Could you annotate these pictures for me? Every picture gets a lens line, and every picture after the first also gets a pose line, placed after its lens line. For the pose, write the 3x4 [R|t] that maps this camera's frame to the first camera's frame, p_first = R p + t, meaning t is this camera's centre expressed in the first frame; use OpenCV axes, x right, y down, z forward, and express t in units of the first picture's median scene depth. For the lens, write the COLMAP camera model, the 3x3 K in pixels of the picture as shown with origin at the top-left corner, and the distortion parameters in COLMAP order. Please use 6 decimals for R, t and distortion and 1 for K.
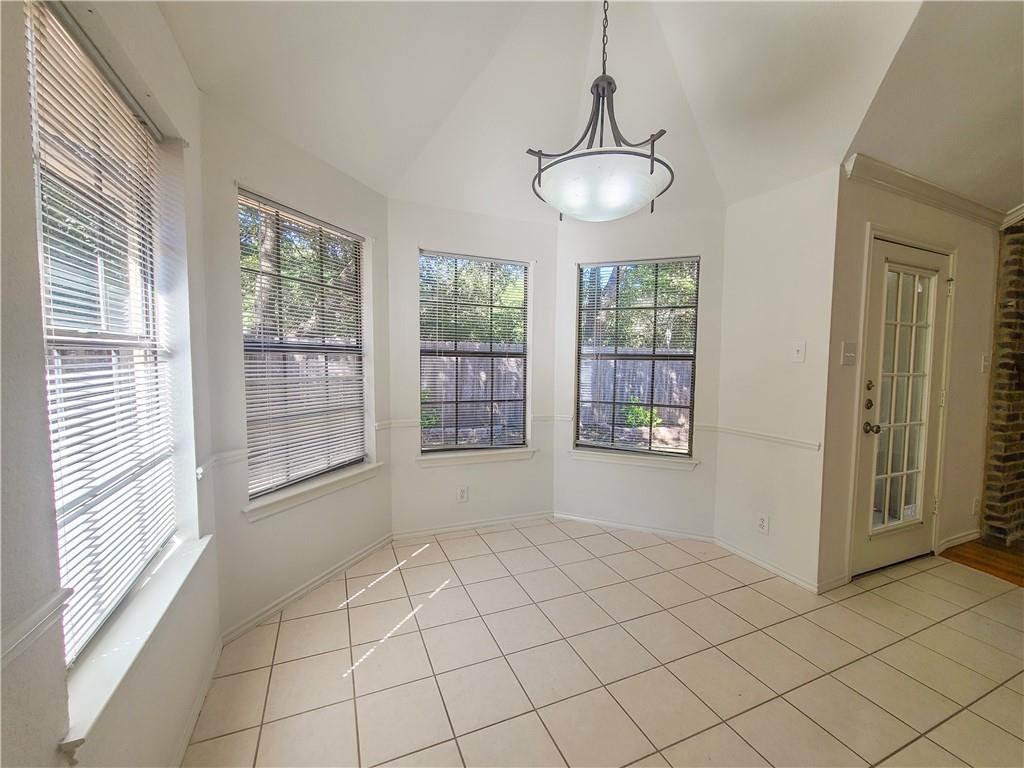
lens RADIAL K [[419.8, 0, 512.0], [0, 419.8, 384.0], [0, 0, 1]] dist [-0.003235, 0.000013]
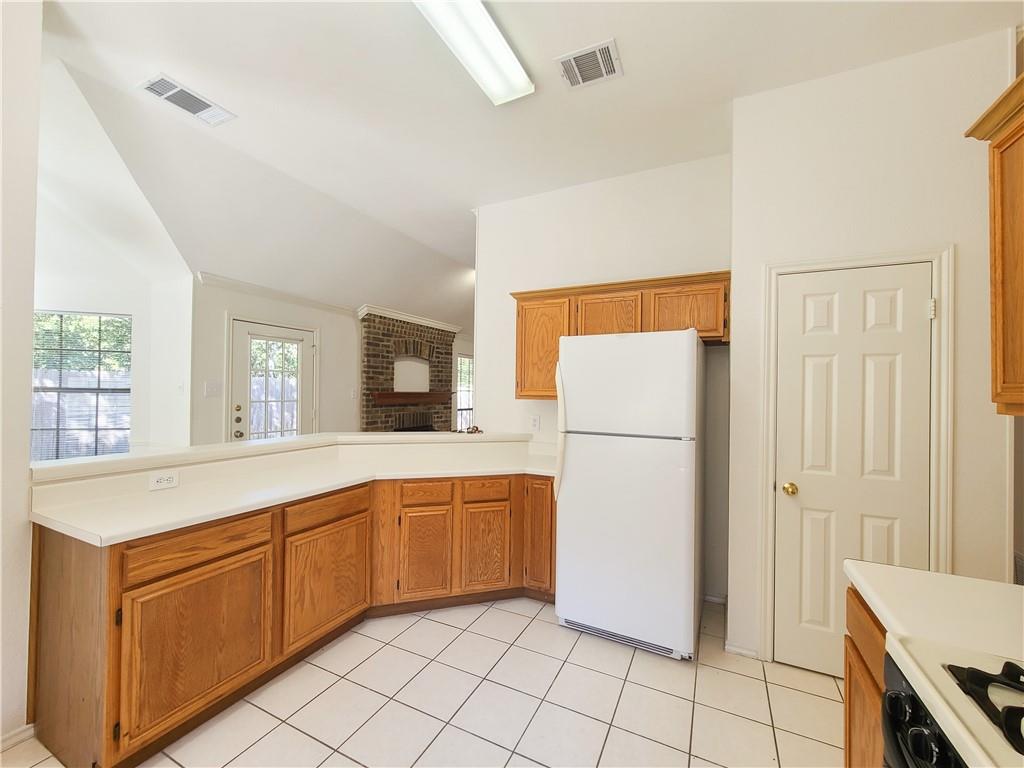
lens RADIAL K [[419.8, 0, 512.0], [0, 419.8, 384.0], [0, 0, 1]] dist [-0.003235, 0.000013]
pose [[0.760188, 0.006033, 0.649675, 0.494955], [0.033655, 0.998249, -0.048650, 0.020406], [-0.648831, 0.058848, 0.758654, -0.779141]]
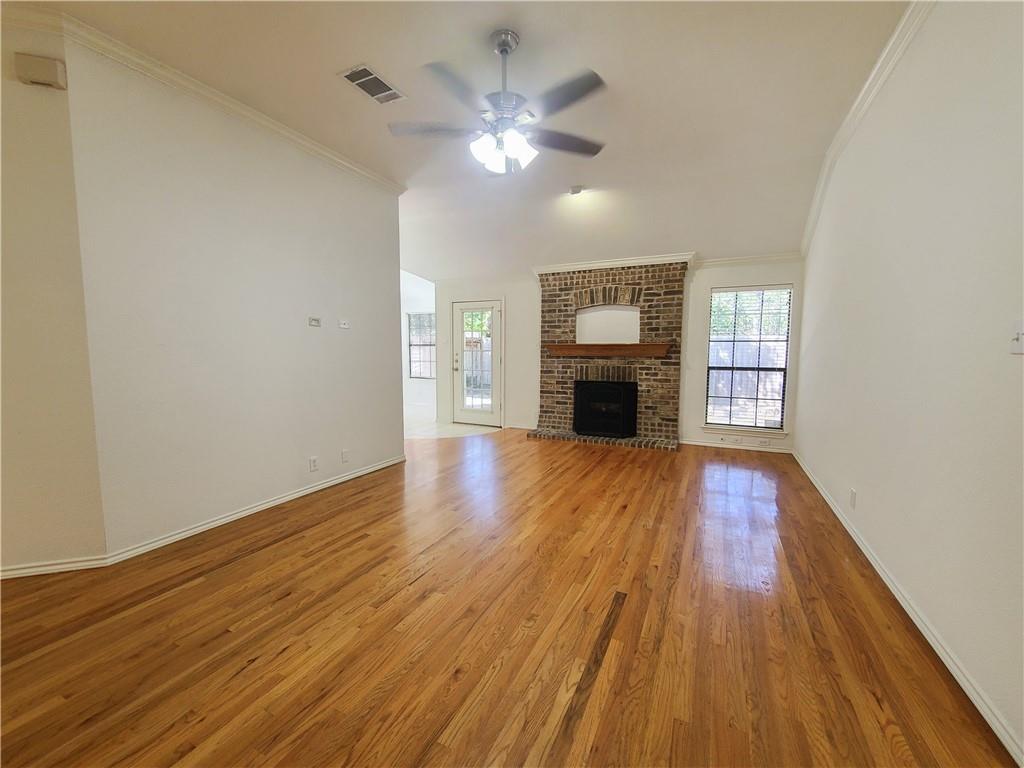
lens RADIAL K [[419.8, 0, 512.0], [0, 419.8, 384.0], [0, 0, 1]] dist [-0.003235, 0.000013]
pose [[0.653386, 0.045481, -0.755658, 2.673705], [-0.036650, 0.998924, 0.028433, 0.088621], [0.756137, 0.009117, 0.654349, -0.467440]]
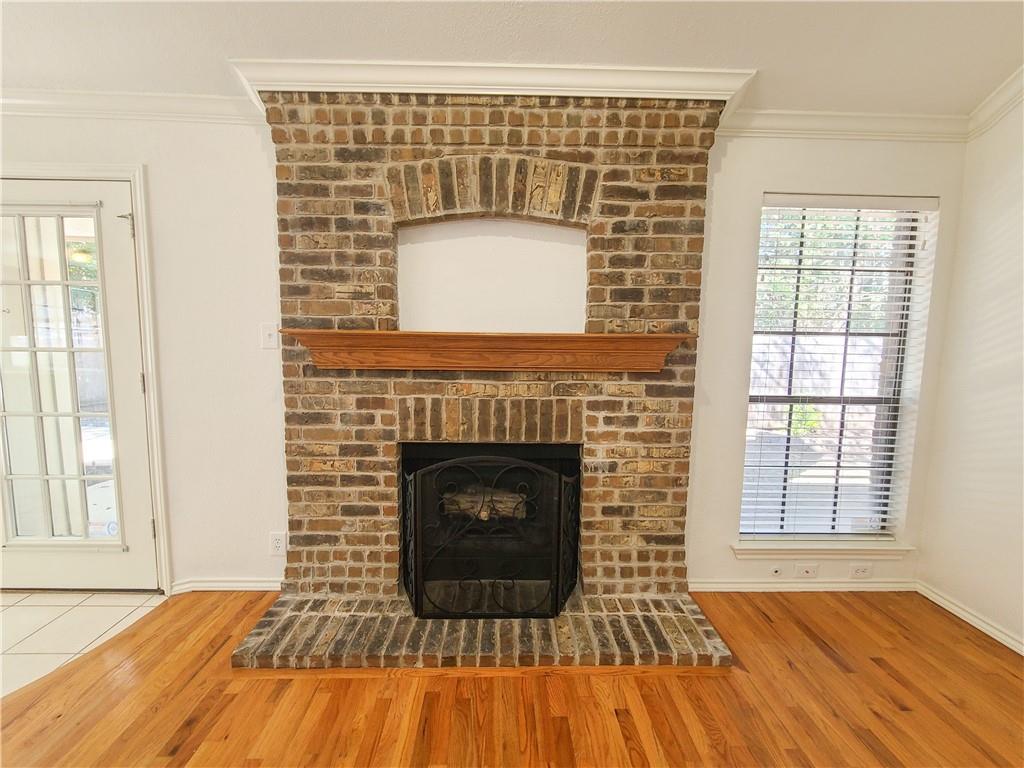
lens RADIAL K [[419.8, 0, 512.0], [0, 419.8, 384.0], [0, 0, 1]] dist [-0.003235, 0.000013]
pose [[0.926738, 0.036033, -0.373977, 1.760712], [-0.020387, 0.998747, 0.045710, -0.009567], [0.375155, -0.034737, 0.926311, 0.530031]]
